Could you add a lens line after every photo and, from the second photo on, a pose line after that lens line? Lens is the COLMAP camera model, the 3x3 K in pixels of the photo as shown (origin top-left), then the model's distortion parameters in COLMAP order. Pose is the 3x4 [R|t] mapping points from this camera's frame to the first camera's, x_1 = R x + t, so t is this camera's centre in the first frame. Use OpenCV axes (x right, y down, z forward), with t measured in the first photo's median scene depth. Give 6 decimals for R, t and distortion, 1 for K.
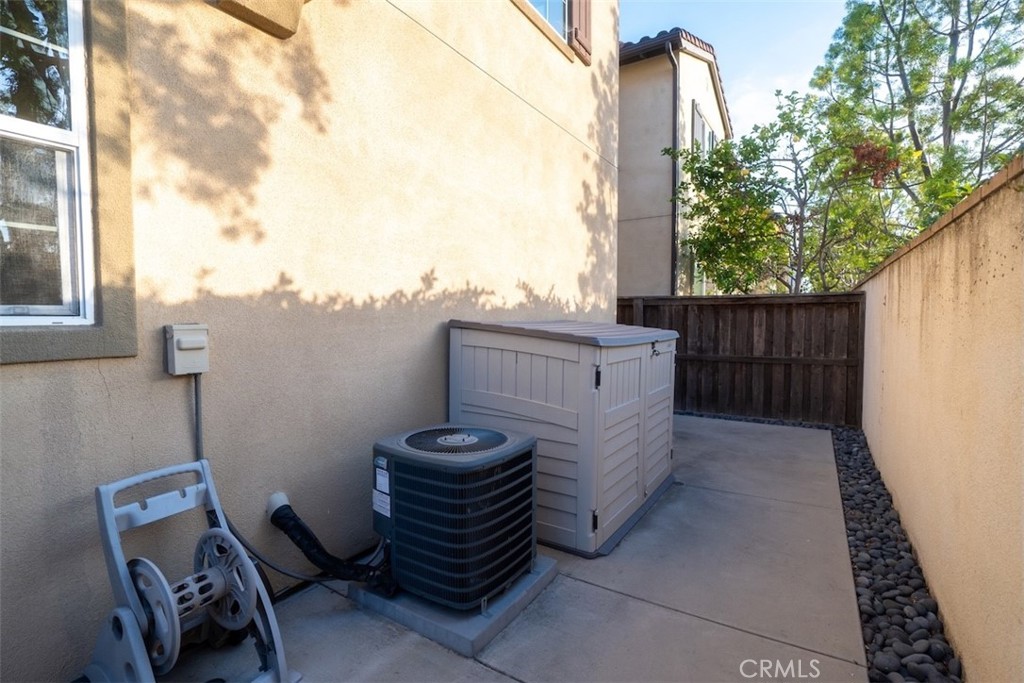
lens RADIAL K [[467.9, 0, 516.1], [0, 467.9, 339.7], [0, 0, 1]] dist [-0.004490, -0.000515]
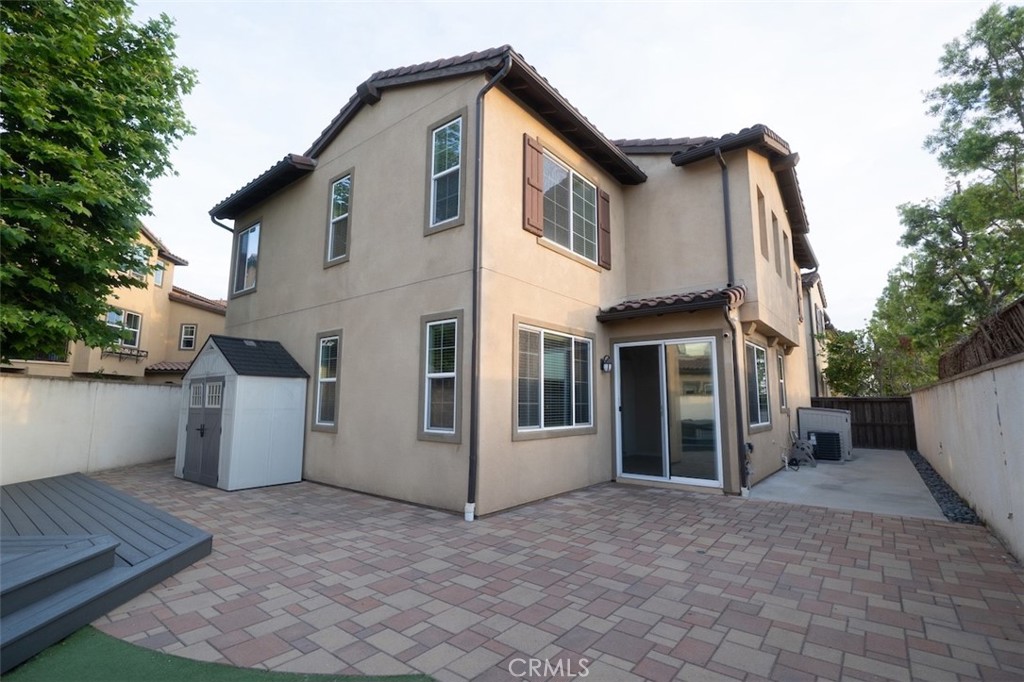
lens RADIAL K [[467.9, 0, 508.3], [0, 467.9, 340.6], [0, 0, 1]] dist [-0.004490, -0.000515]
pose [[0.995453, 0.001565, -0.095240, -1.175595], [-0.019415, 0.982208, -0.186790, 0.111223], [0.093253, 0.187790, 0.977772, -1.711824]]
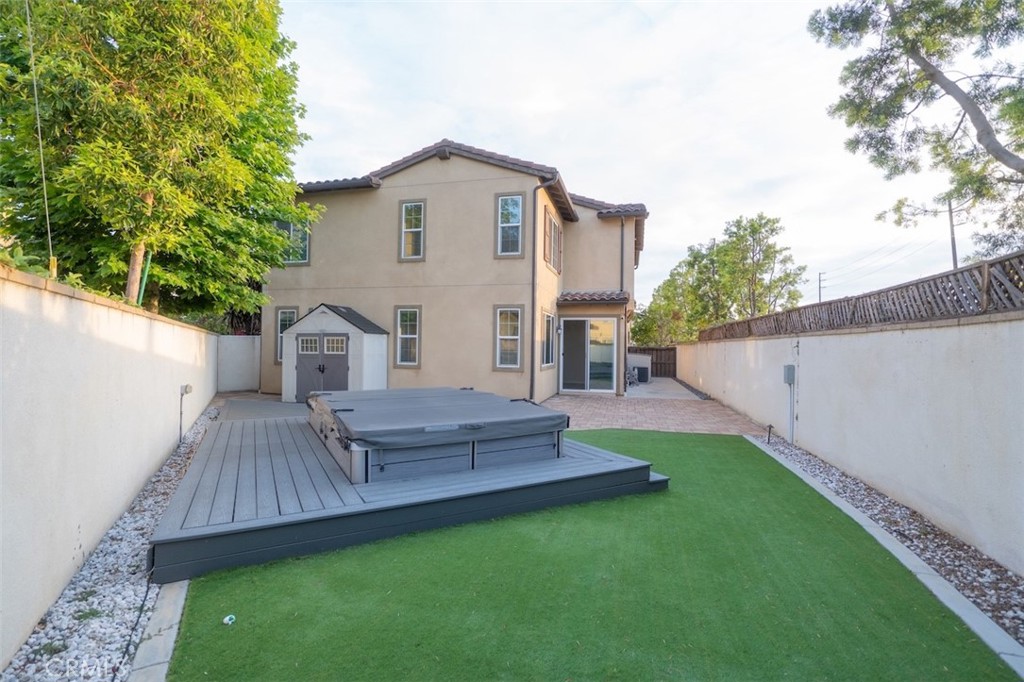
lens RADIAL K [[467.9, 0, 514.0], [0, 467.9, 344.5], [0, 0, 1]] dist [-0.004490, -0.000515]
pose [[0.946931, 0.023087, 0.320607, -2.040602], [-0.002889, 0.997988, -0.063333, 0.151643], [-0.321425, 0.059046, 0.945093, -2.582338]]
